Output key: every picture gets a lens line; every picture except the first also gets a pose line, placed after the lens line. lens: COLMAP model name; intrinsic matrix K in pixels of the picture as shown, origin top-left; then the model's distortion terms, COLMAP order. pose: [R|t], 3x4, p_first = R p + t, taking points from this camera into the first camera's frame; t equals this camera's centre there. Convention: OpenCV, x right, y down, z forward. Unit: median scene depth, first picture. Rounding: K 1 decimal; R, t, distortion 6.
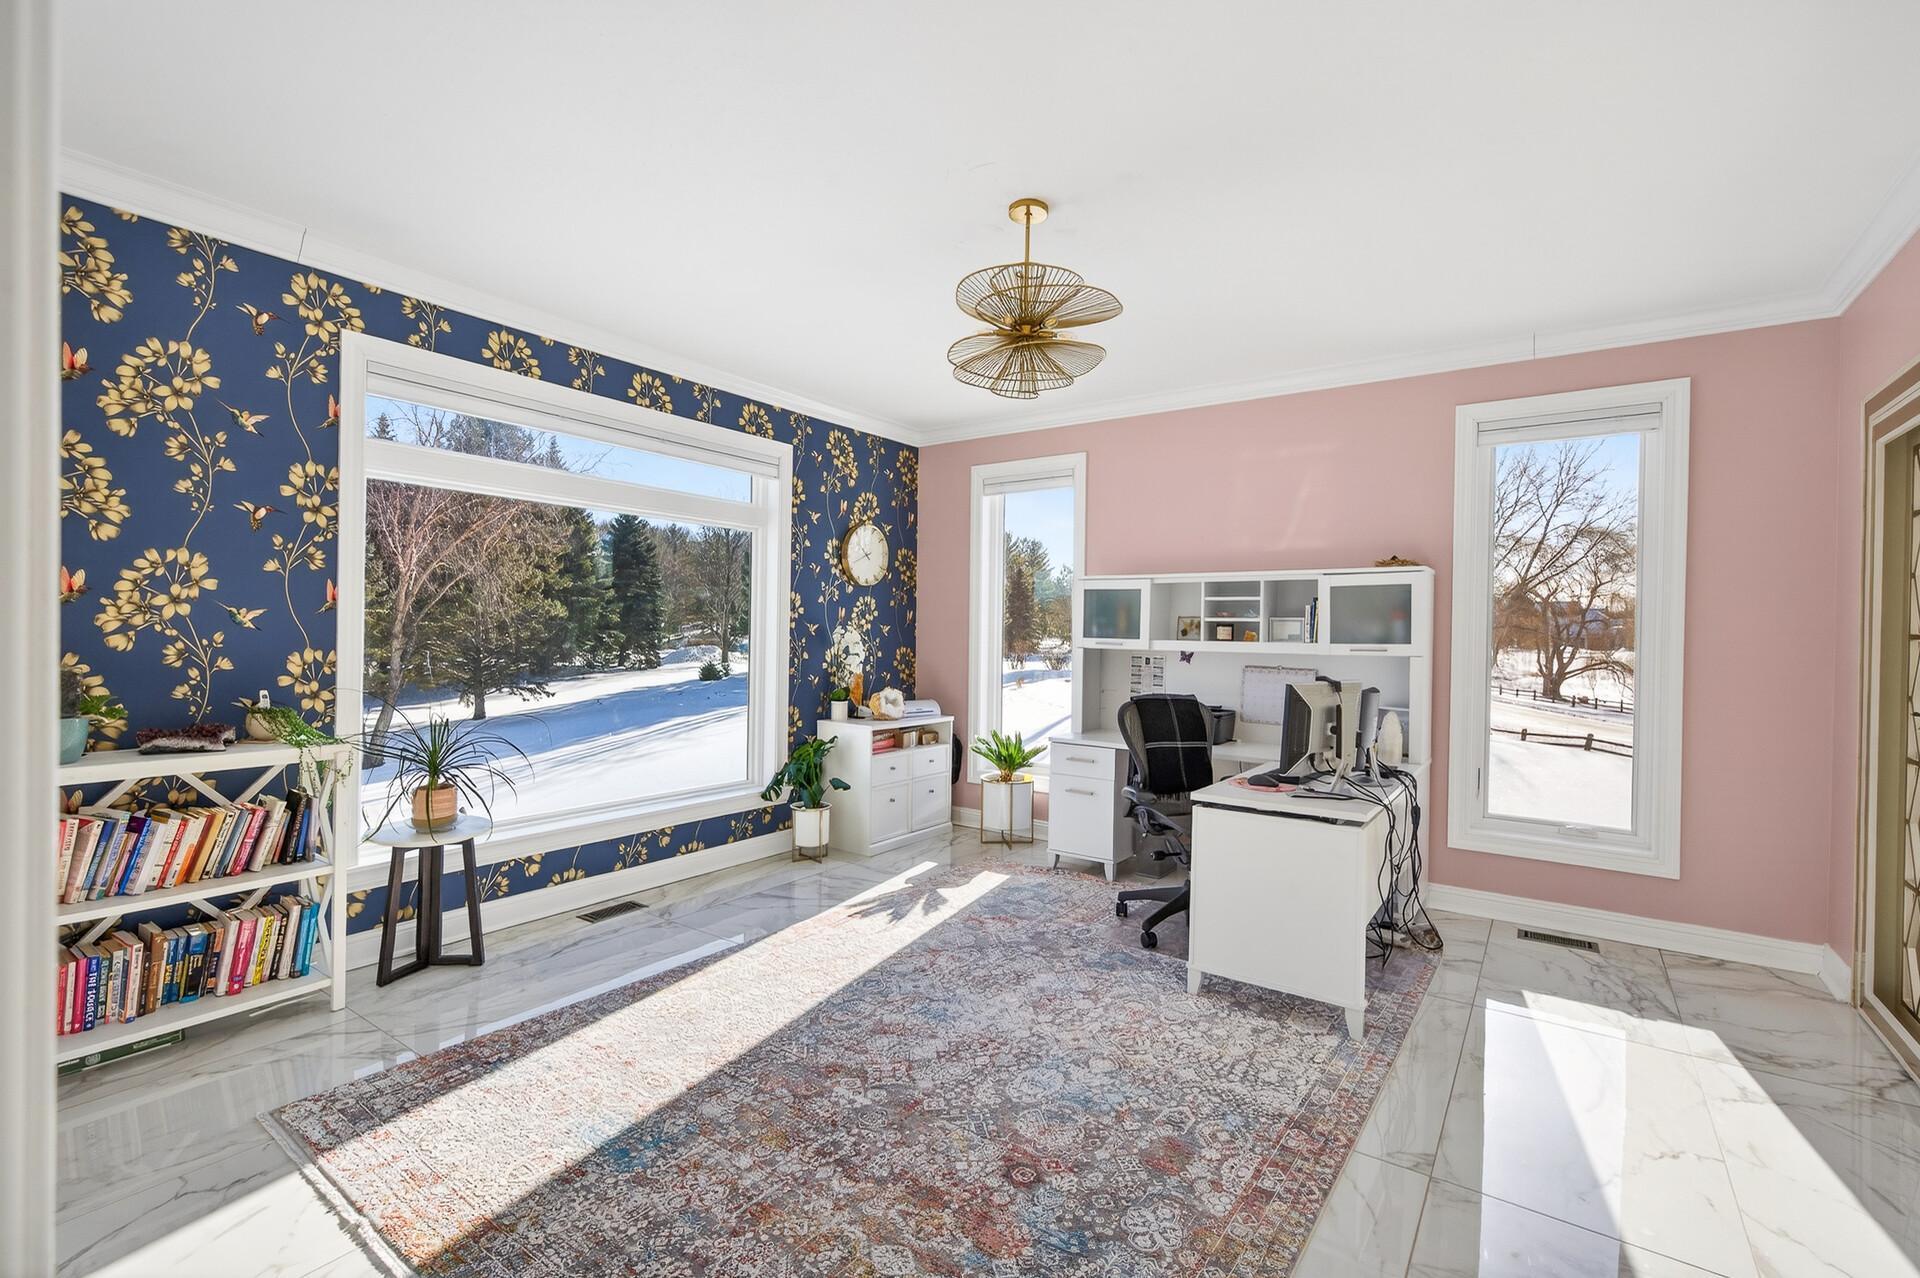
lens RADIAL K [[839.0, 0, 957.2], [0, 839.0, 634.7], [0, 0, 1]] dist [0.003426, 0.000295]
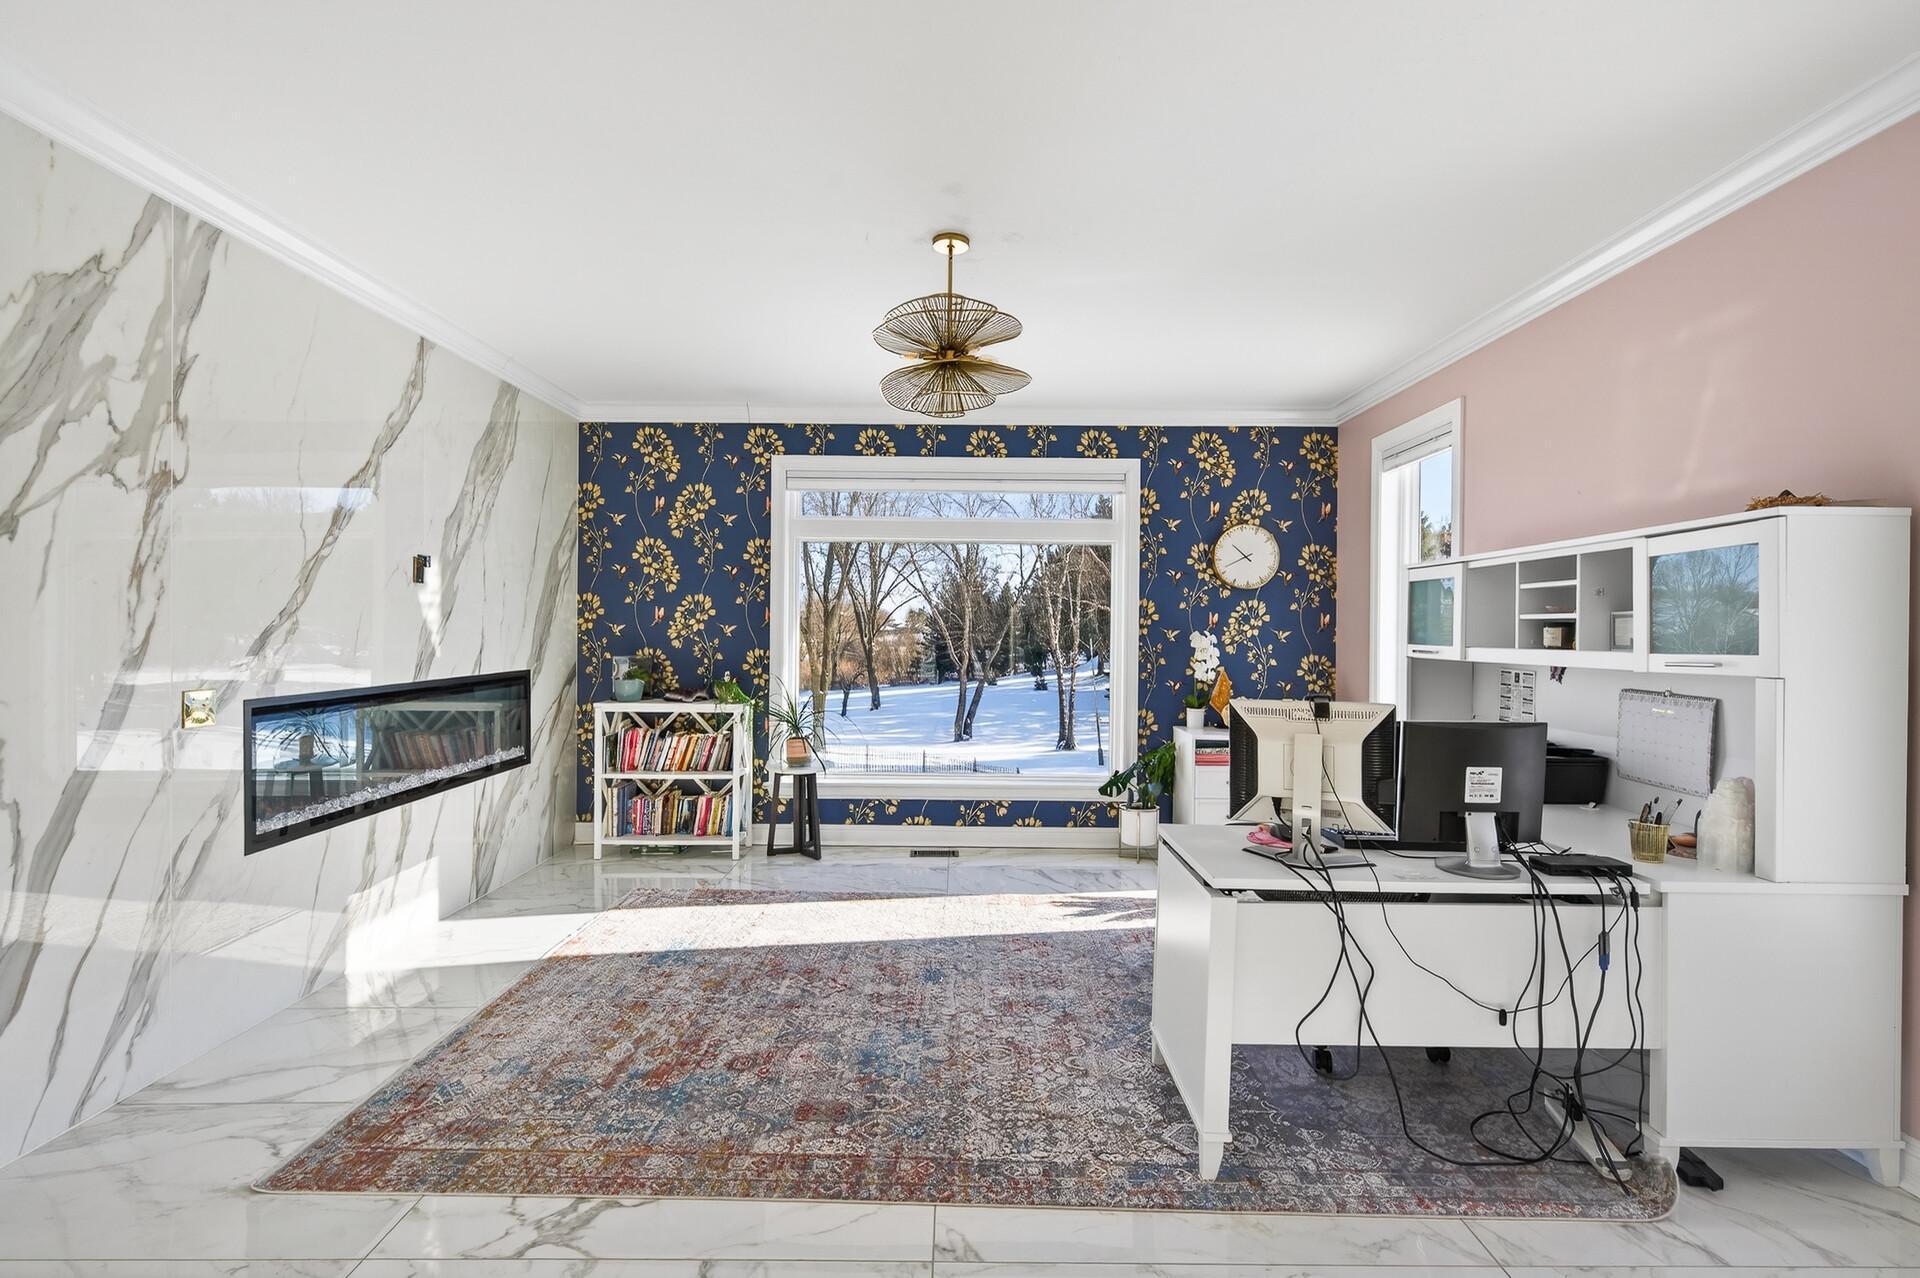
lens RADIAL K [[841.6, 0, 960.0], [0, 841.6, 639.0], [0, 0, 1]] dist [-0.003058, -0.000359]
pose [[0.587189, -0.003607, -0.809442, 0.658363], [-0.002019, 0.999980, -0.005920, 0.005432], [0.809447, 0.005110, 0.587170, 0.263782]]
